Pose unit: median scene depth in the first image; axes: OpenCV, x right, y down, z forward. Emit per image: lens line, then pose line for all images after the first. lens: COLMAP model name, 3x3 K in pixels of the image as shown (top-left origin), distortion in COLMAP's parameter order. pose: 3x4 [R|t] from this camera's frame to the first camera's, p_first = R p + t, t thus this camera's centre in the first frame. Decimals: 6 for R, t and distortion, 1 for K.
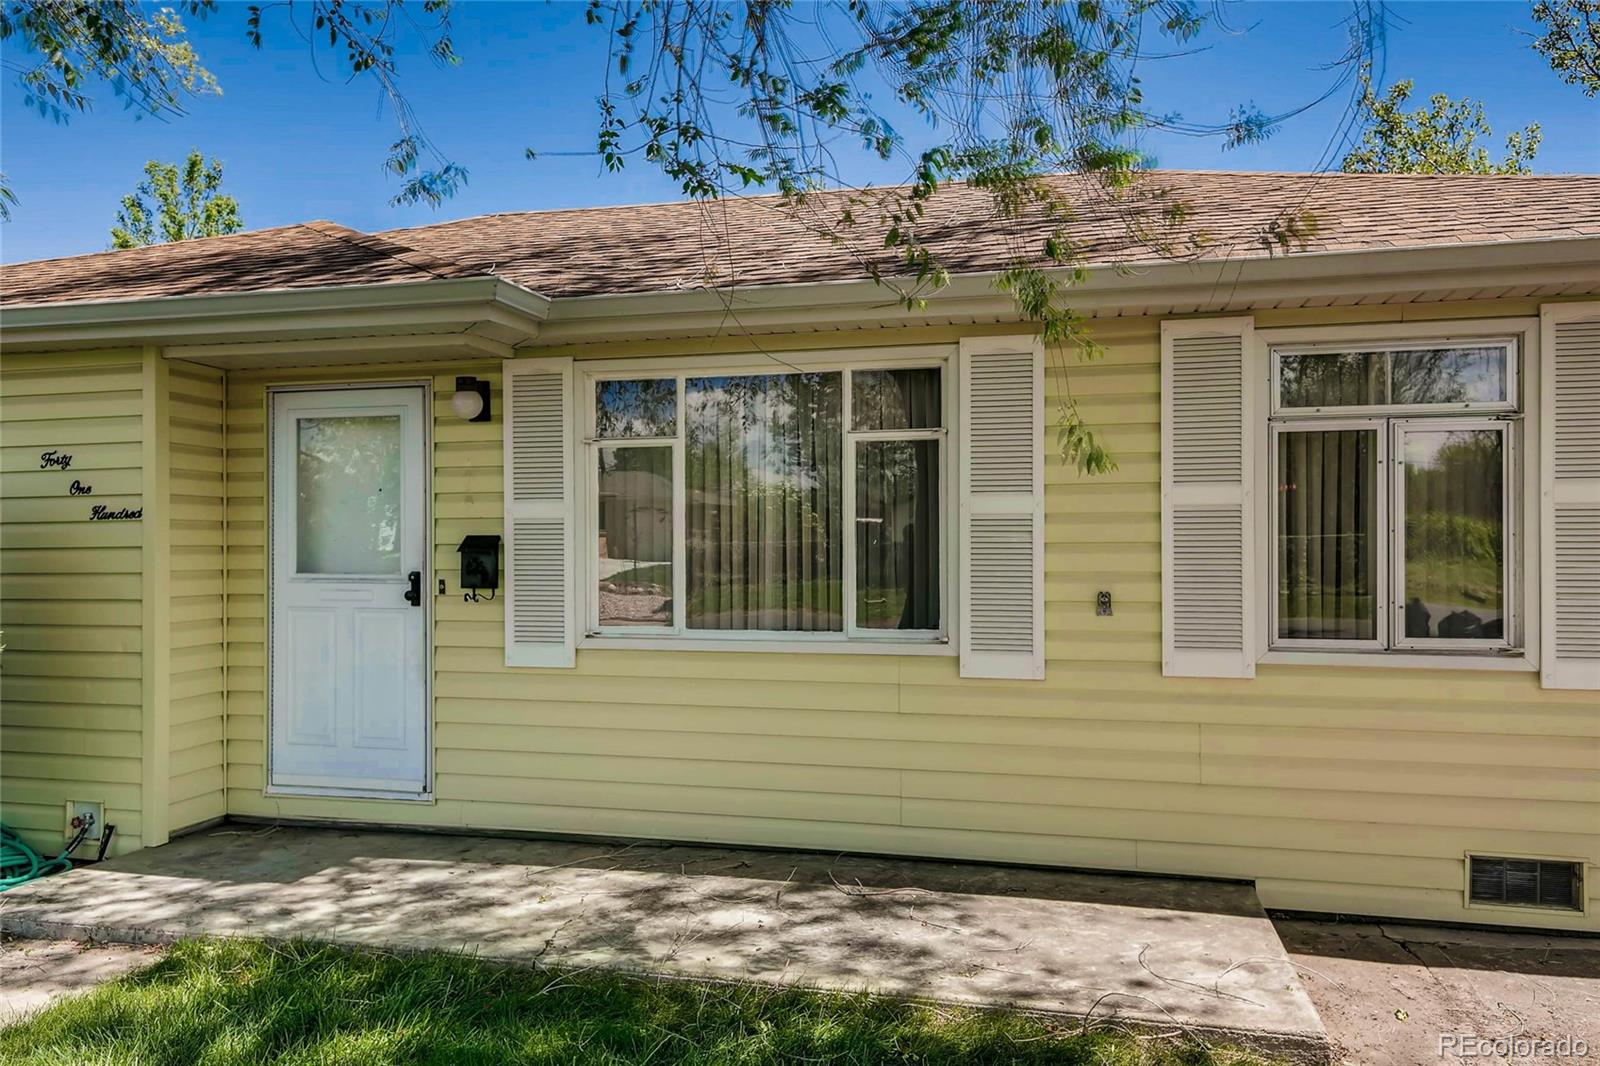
lens RADIAL K [[1197.1, 0, 800.0], [0, 1197.1, 533.0], [0, 0, 1]] dist [0.042011, 0.001066]
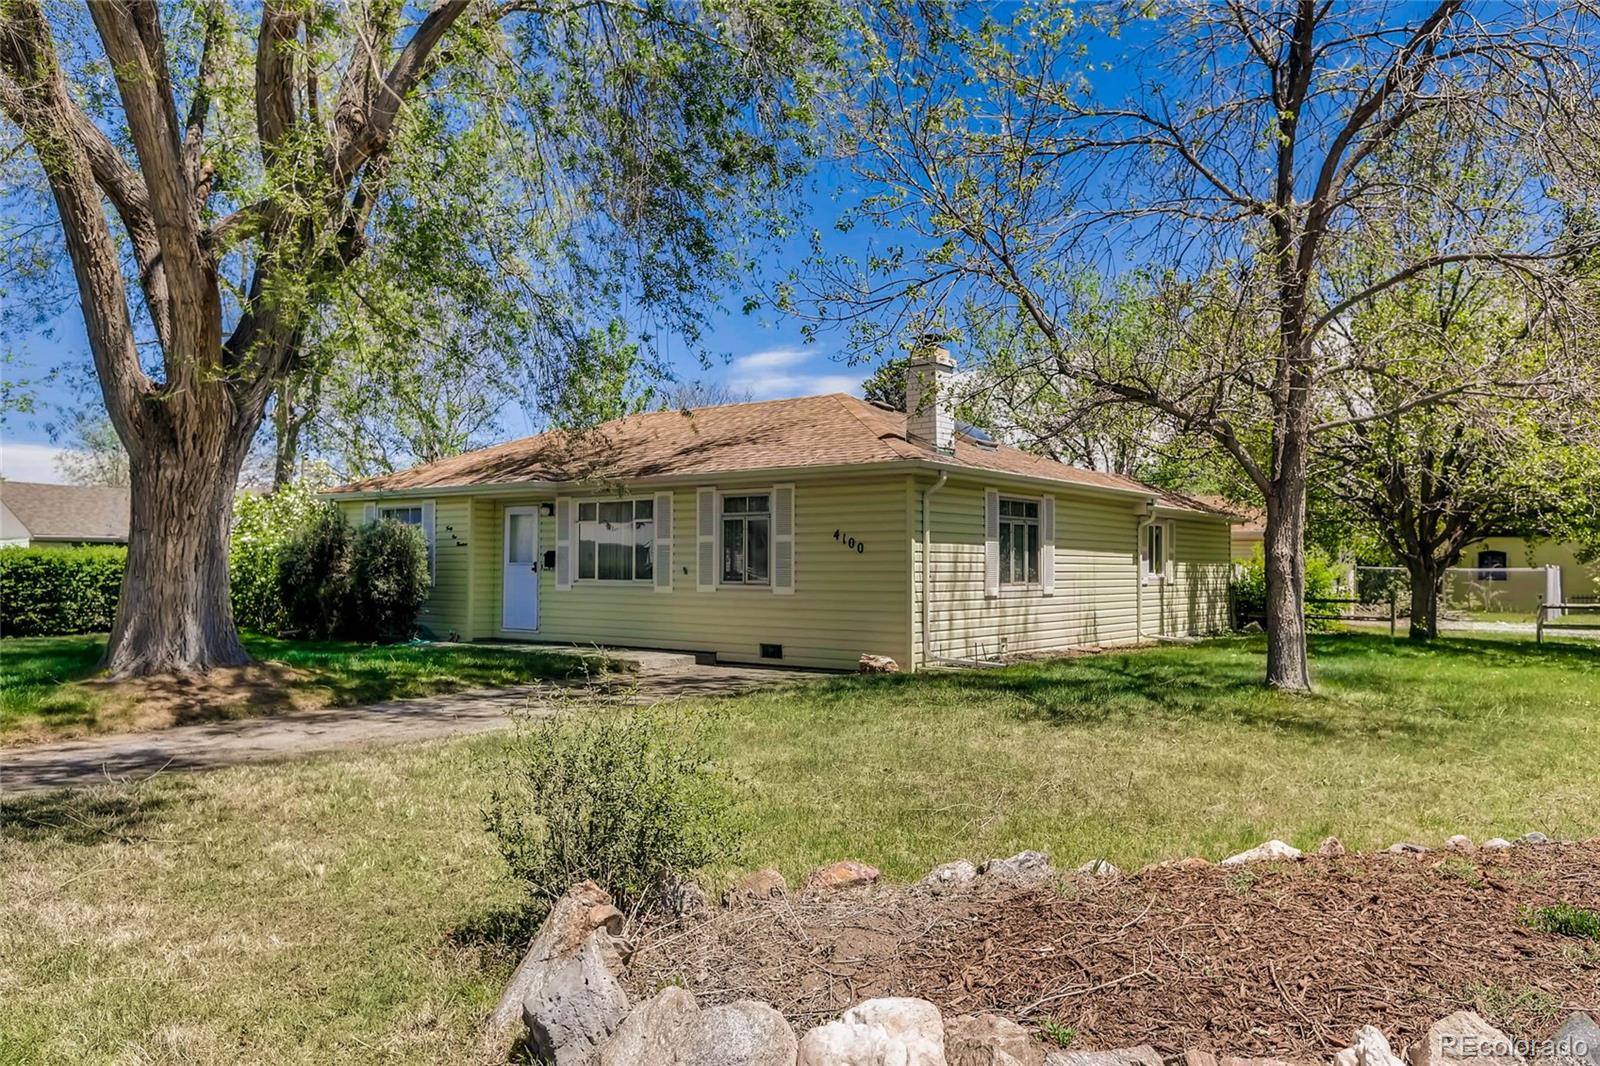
lens RADIAL K [[1197.1, 0, 800.0], [0, 1197.1, 533.0], [0, 0, 1]] dist [0.042011, 0.001066]
pose [[0.913722, -0.001944, -0.406336, 1.681044], [-0.013164, 0.999322, -0.034384, 0.056353], [0.406127, 0.036767, 0.913077, -1.701843]]
